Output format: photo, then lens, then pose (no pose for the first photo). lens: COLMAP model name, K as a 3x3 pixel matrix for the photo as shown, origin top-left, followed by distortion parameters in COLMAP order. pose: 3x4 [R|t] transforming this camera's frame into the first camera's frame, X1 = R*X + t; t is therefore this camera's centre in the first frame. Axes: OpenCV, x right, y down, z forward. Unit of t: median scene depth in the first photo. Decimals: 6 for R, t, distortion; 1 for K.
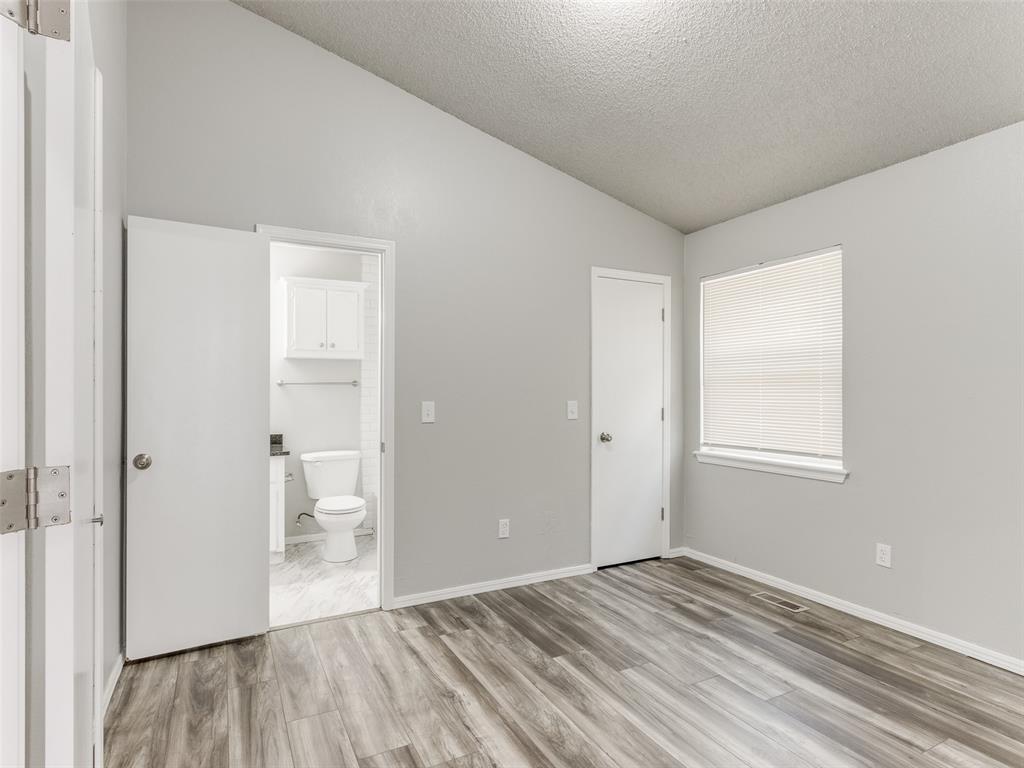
lens RADIAL K [[520.7, 0, 514.8], [0, 520.7, 389.7], [0, 0, 1]] dist [-0.000023, -0.000965]
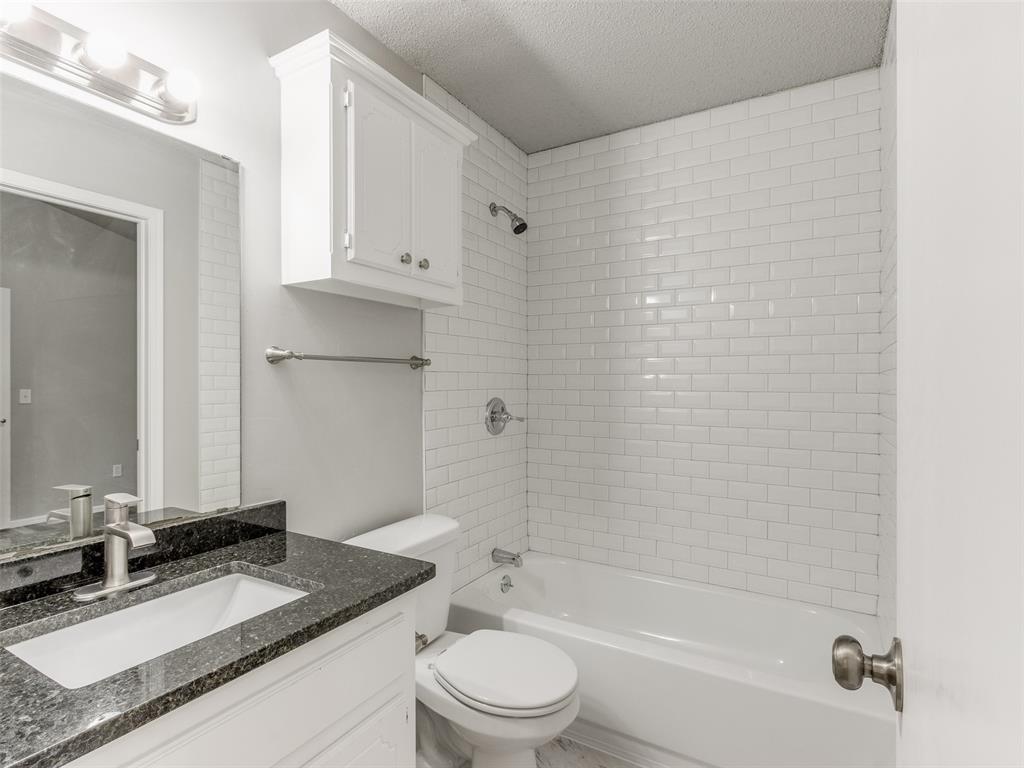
lens RADIAL K [[520.7, 0, 514.8], [0, 520.7, 389.7], [0, 0, 1]] dist [-0.000023, -0.000965]
pose [[0.858809, -0.007135, 0.512247, -0.490438], [-0.001843, 0.999854, 0.017016, 0.003886], [-0.512293, -0.015557, 0.858670, 0.618275]]
